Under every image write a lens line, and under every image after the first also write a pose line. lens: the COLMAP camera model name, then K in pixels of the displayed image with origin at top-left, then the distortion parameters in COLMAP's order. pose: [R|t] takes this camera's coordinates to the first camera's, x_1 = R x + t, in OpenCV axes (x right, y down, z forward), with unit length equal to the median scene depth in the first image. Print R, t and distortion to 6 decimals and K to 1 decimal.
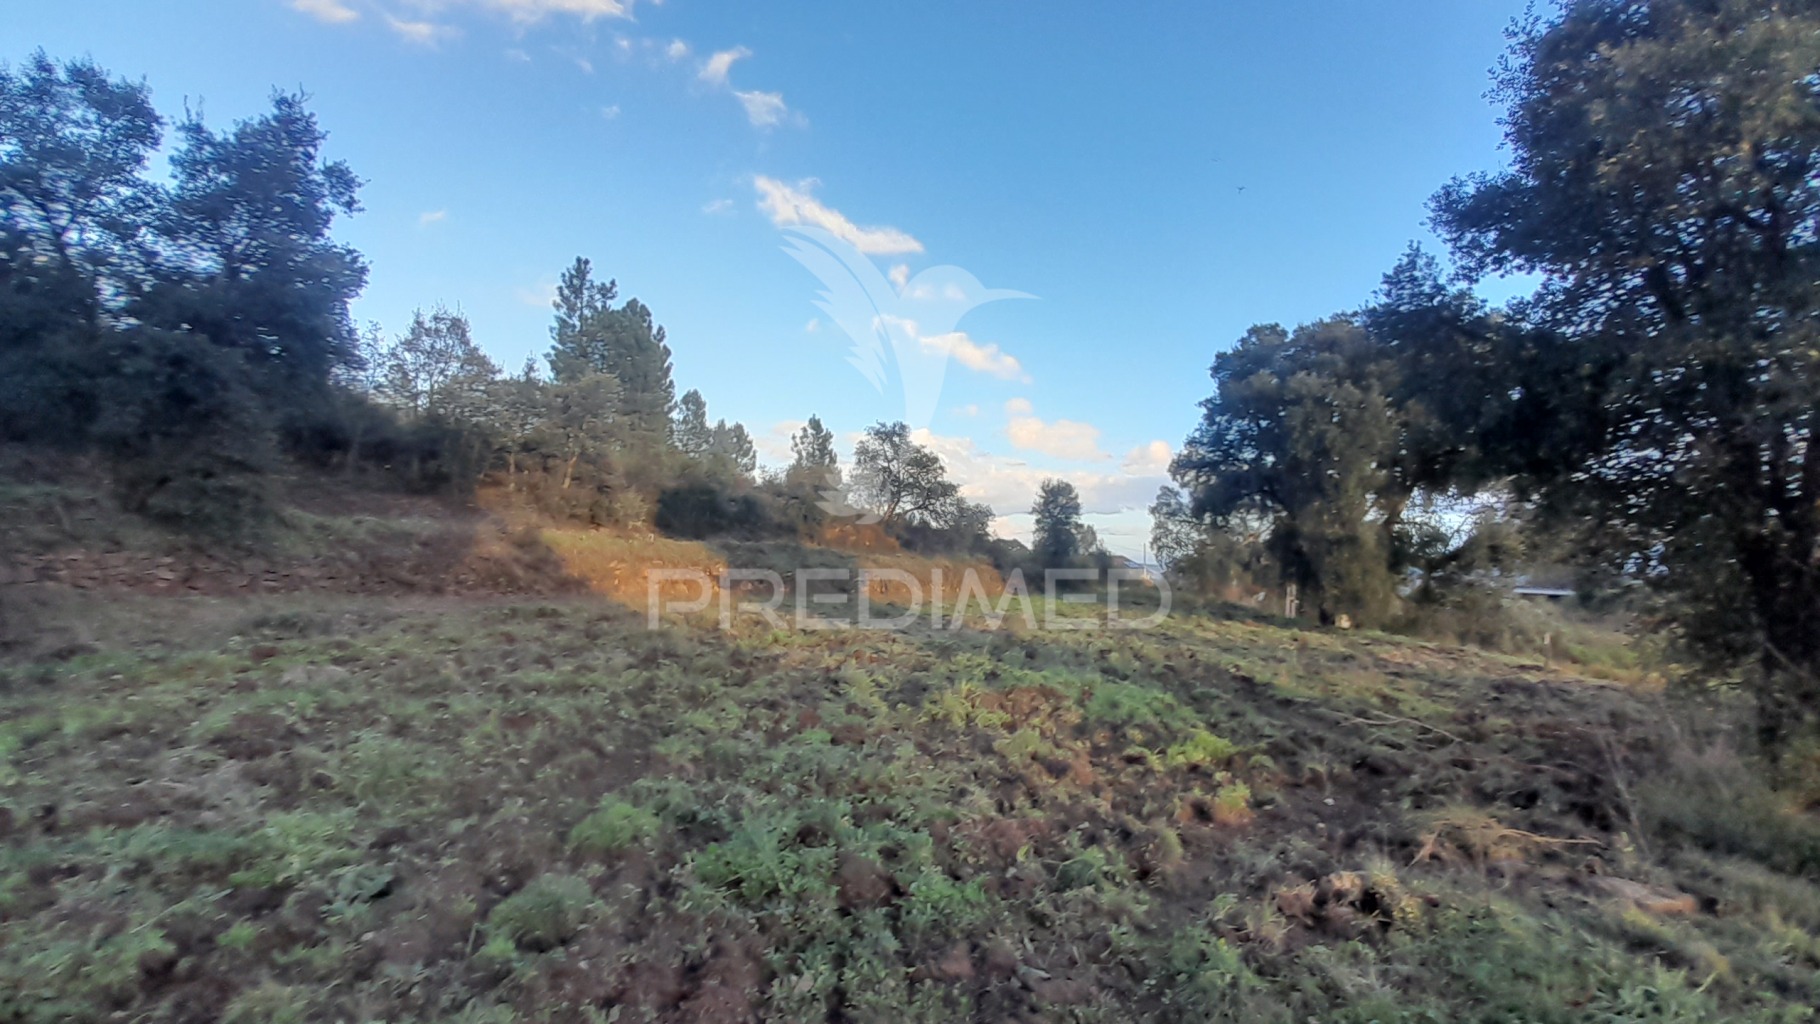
lens RADIAL K [[783.2, 0, 917.1], [0, 783.2, 516.3], [0, 0, 1]] dist [0.000058, -0.000045]
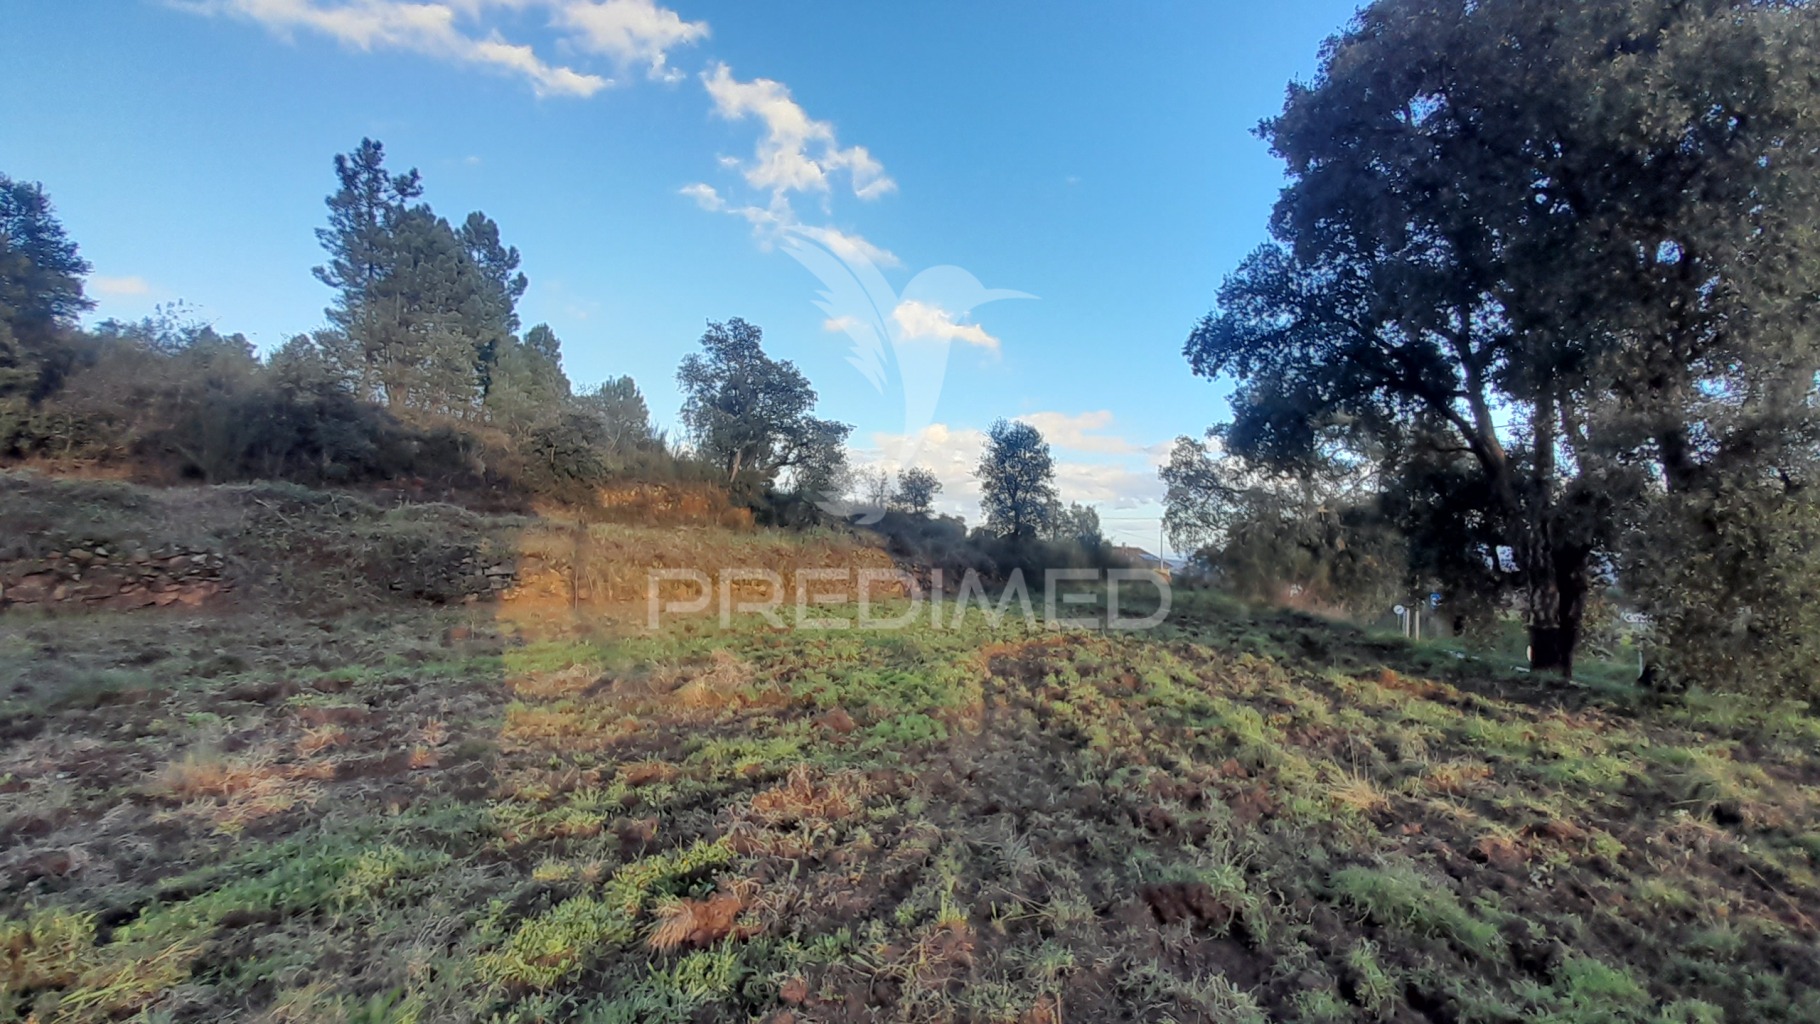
lens RADIAL K [[733.8, 0, 901.1], [0, 733.8, 514.4], [0, 0, 1]] dist [0.010180, -0.013778]
pose [[0.997805, -0.008322, -0.065695, 0.121621], [0.008138, 0.999962, -0.003065, 0.031224], [0.065718, 0.002523, 0.997835, 0.372813]]
